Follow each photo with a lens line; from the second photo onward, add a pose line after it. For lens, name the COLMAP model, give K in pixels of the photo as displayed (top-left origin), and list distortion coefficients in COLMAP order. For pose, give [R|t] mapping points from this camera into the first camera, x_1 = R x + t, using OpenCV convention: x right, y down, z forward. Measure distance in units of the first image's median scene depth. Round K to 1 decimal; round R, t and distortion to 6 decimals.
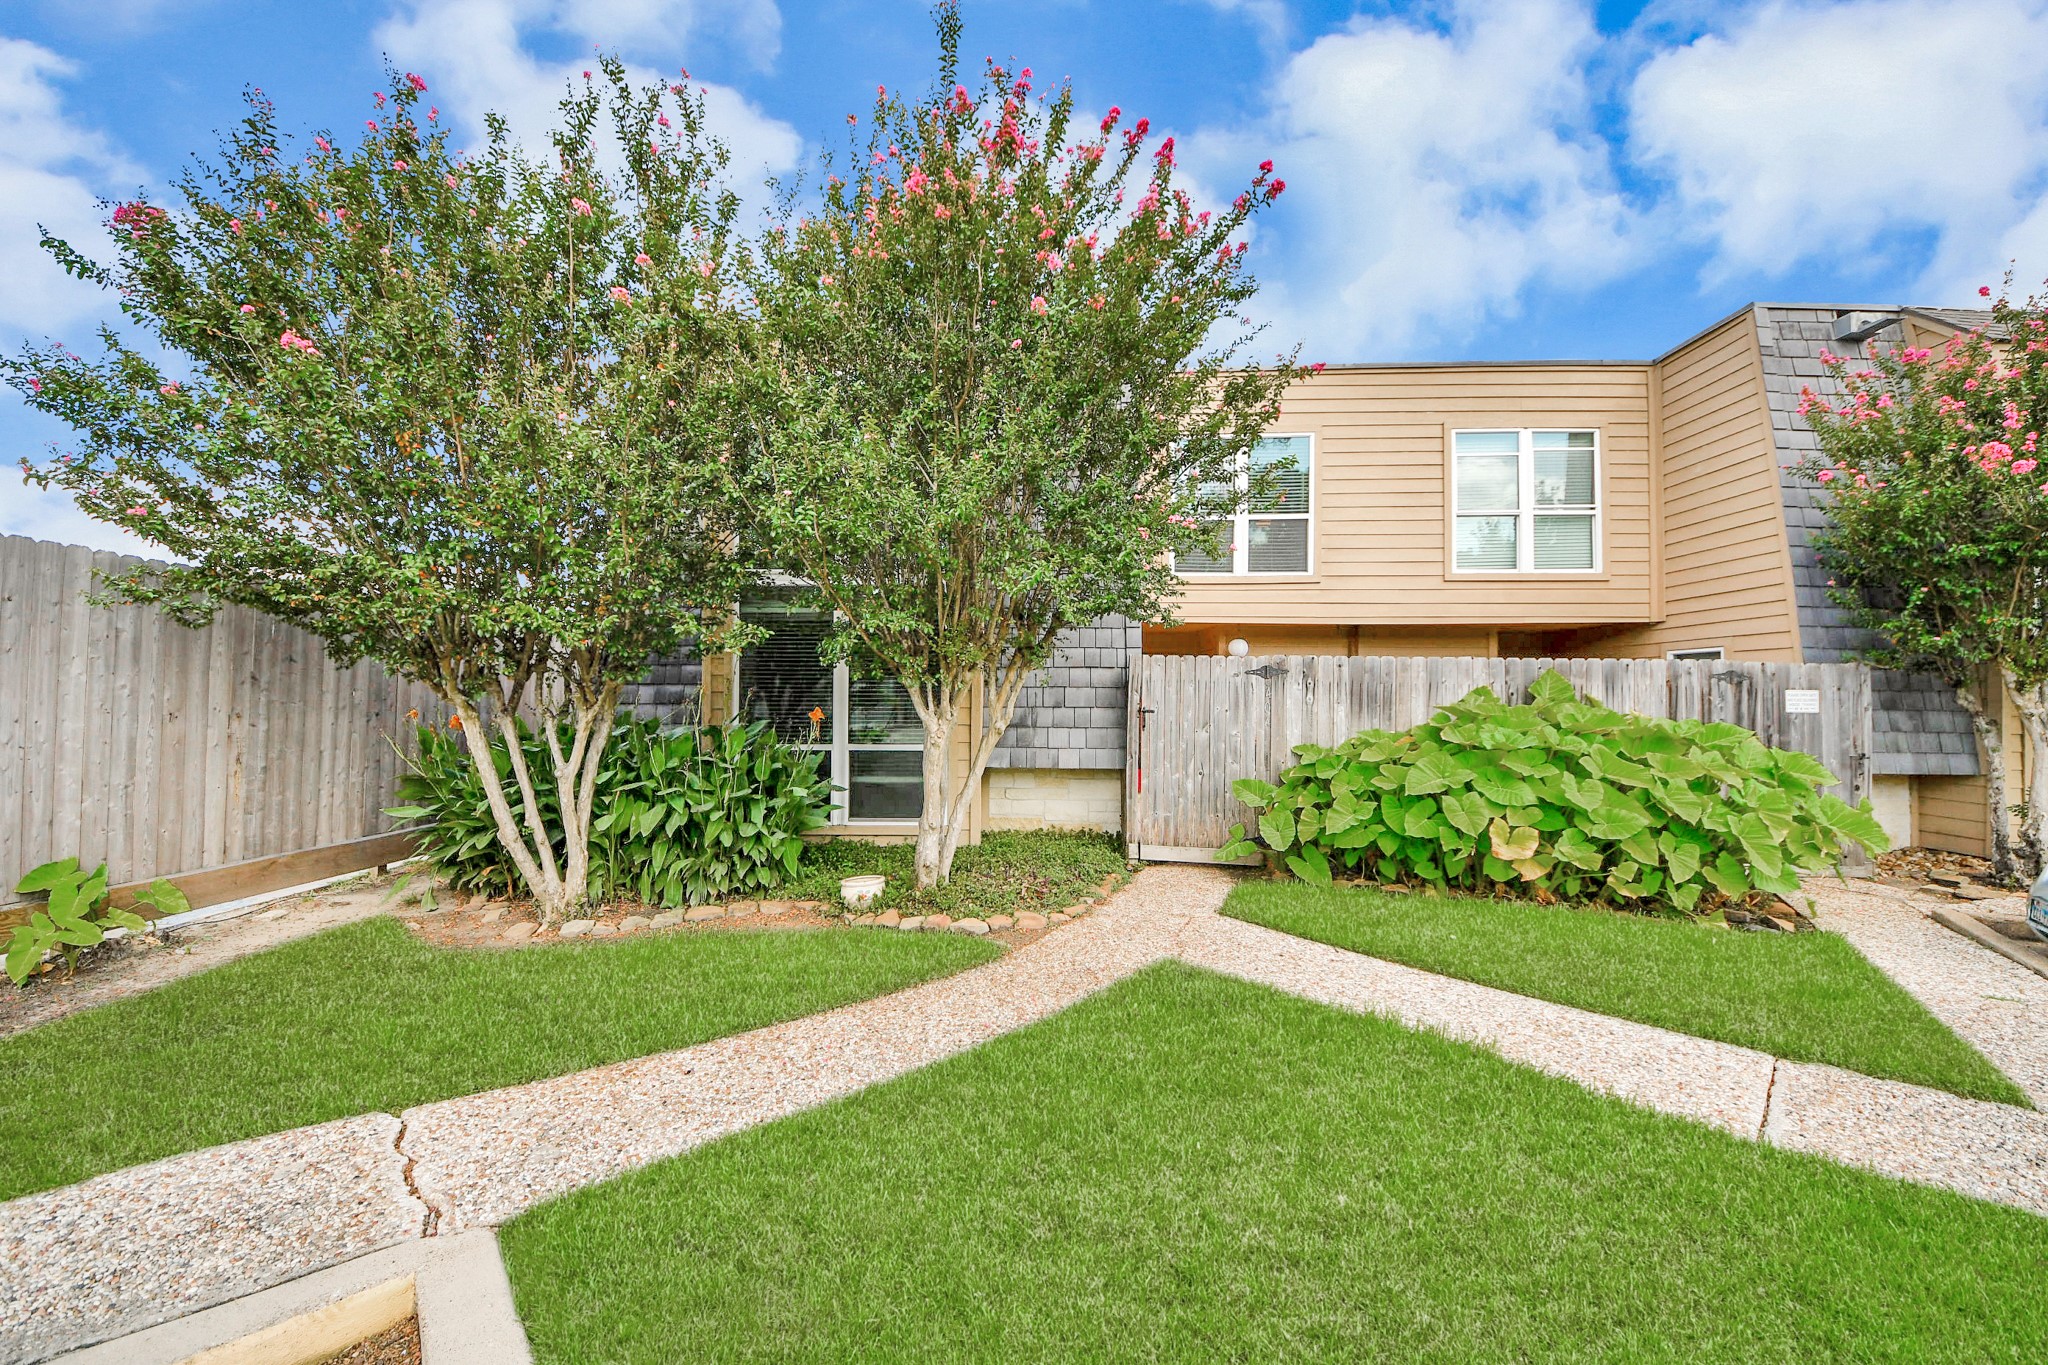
lens RADIAL K [[725.5, 0, 1021.1], [0, 725.5, 683.1], [0, 0, 1]] dist [0.026755, -0.017383]
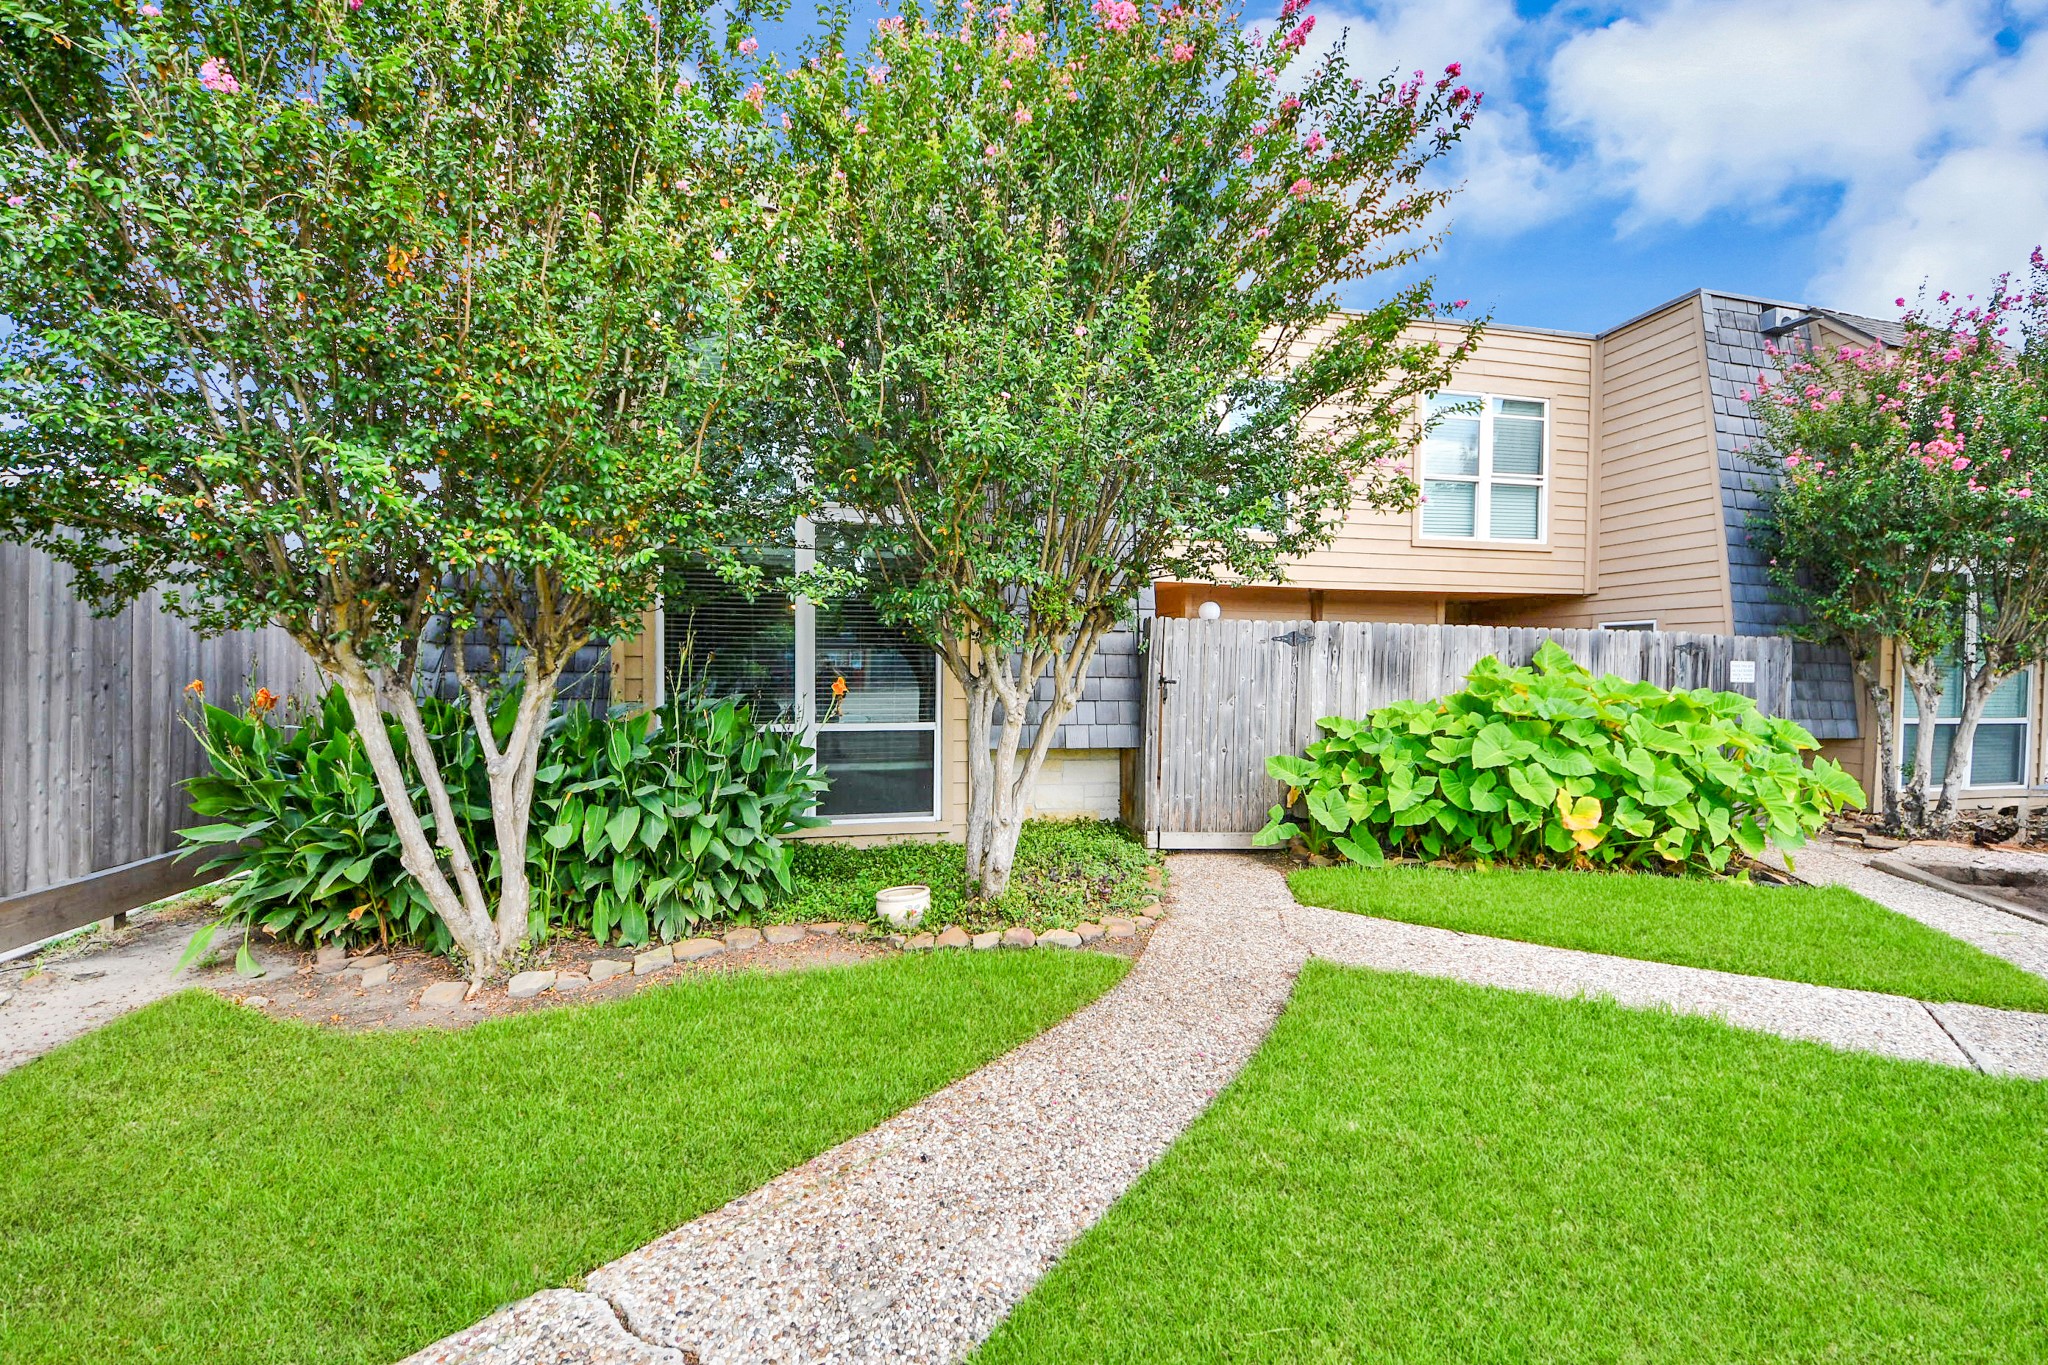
lens RADIAL K [[832.4, 0, 1024.0], [0, 832.4, 682.5], [0, 0, 1]] dist [0.027769, -0.021595]
pose [[0.968139, -0.001175, 0.250410, -0.312480], [-0.009044, 0.999173, 0.039654, 0.001853], [-0.250249, -0.040656, 0.967327, 0.083796]]
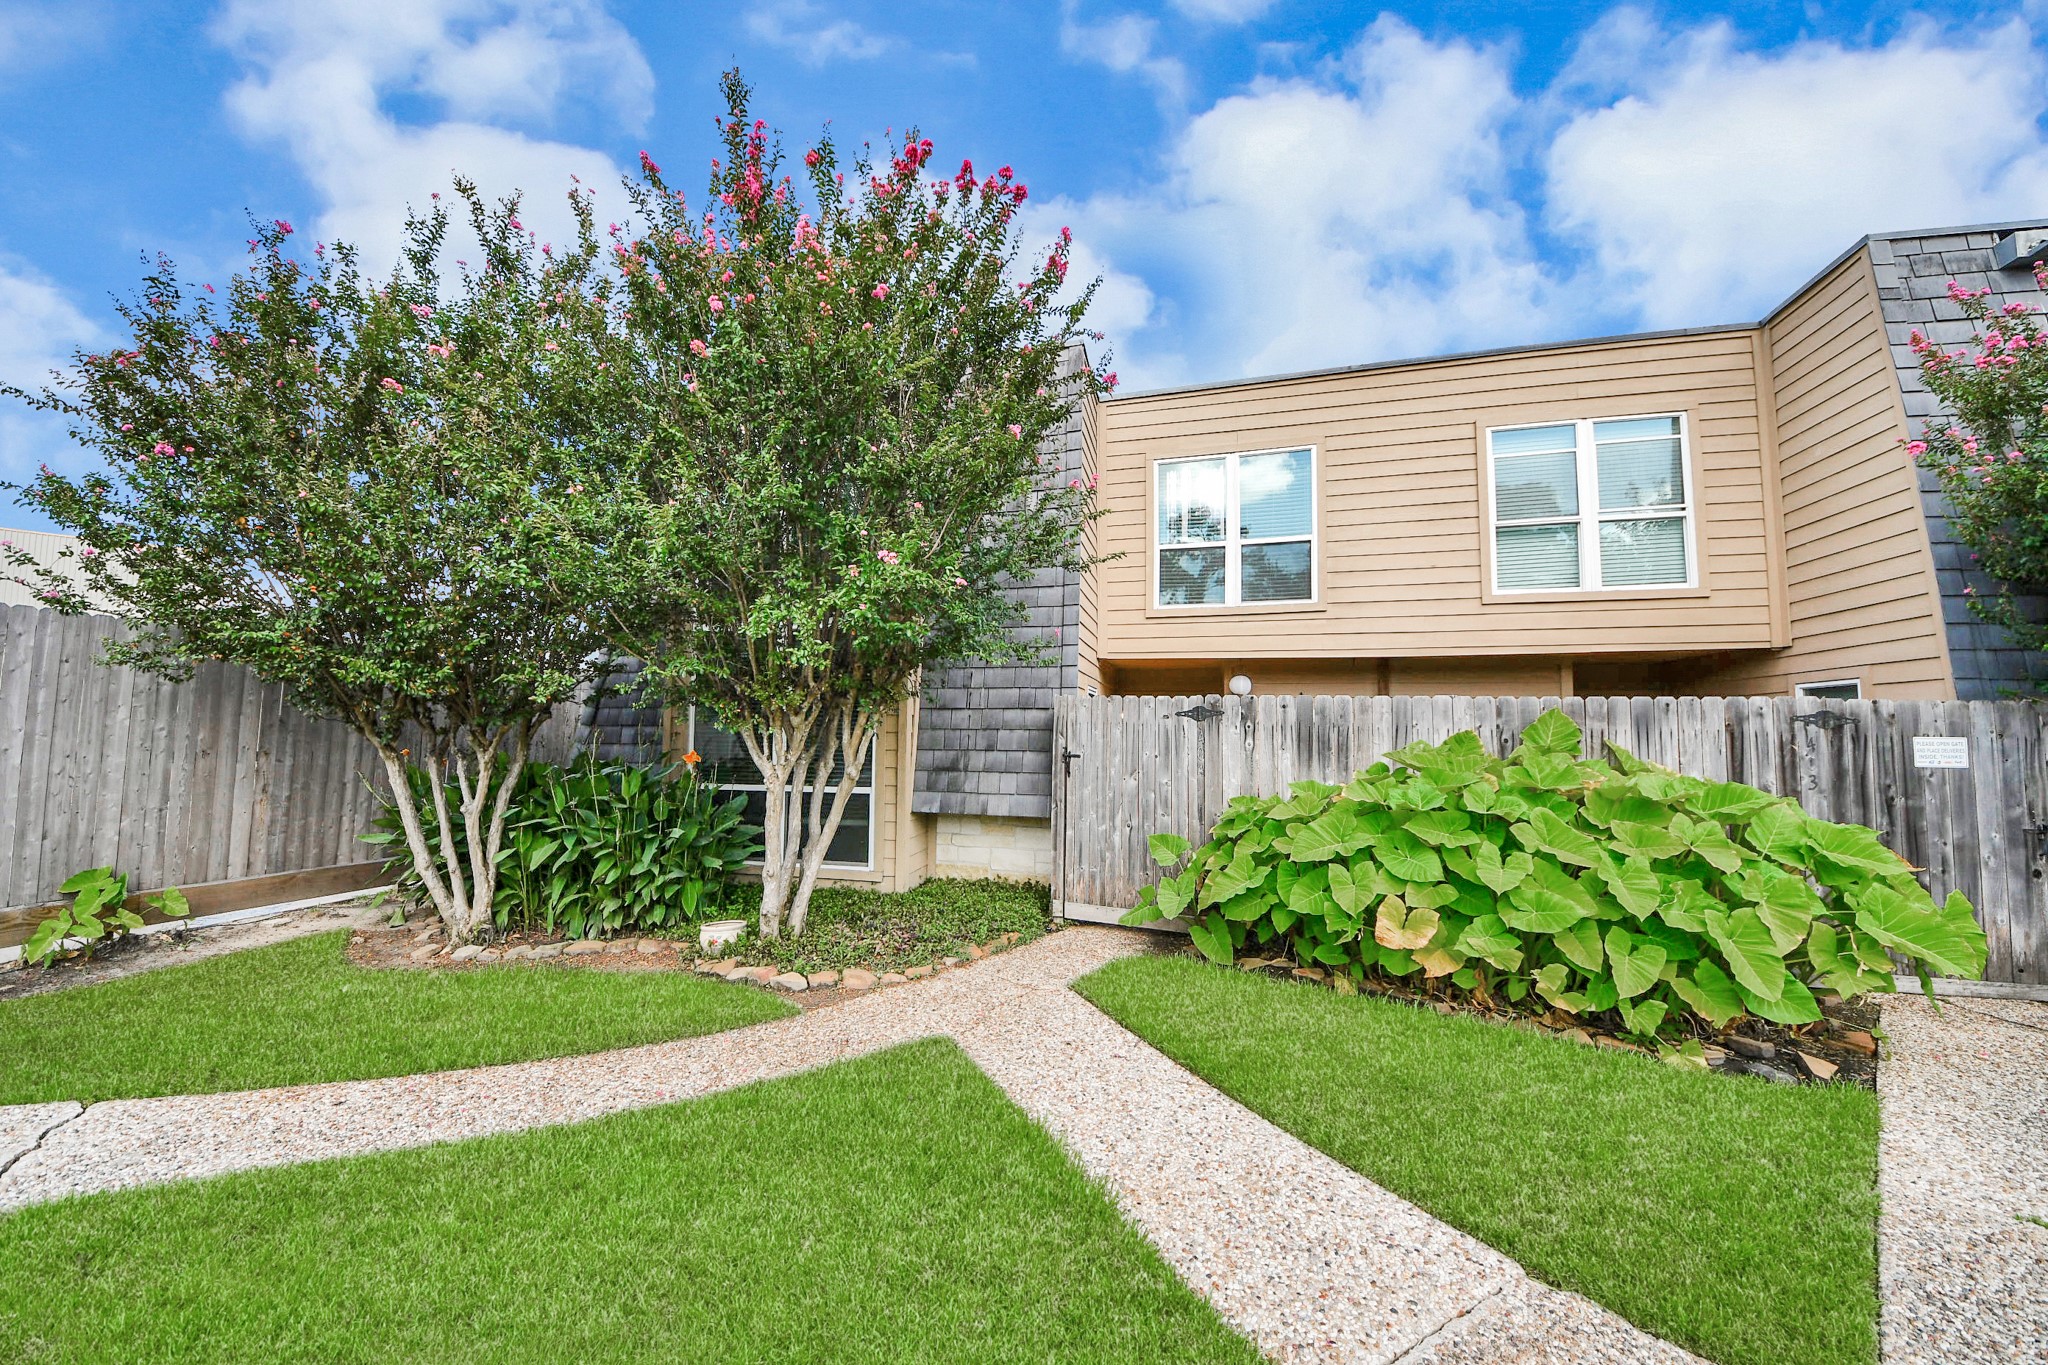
lens RADIAL K [[725.5, 0, 1021.1], [0, 725.5, 683.1], [0, 0, 1]] dist [0.026755, -0.017383]
pose [[0.974238, -0.011268, -0.225240, 0.401783], [-0.000216, 0.998704, -0.050895, -0.008956], [0.225521, 0.049633, 0.972973, 0.098392]]
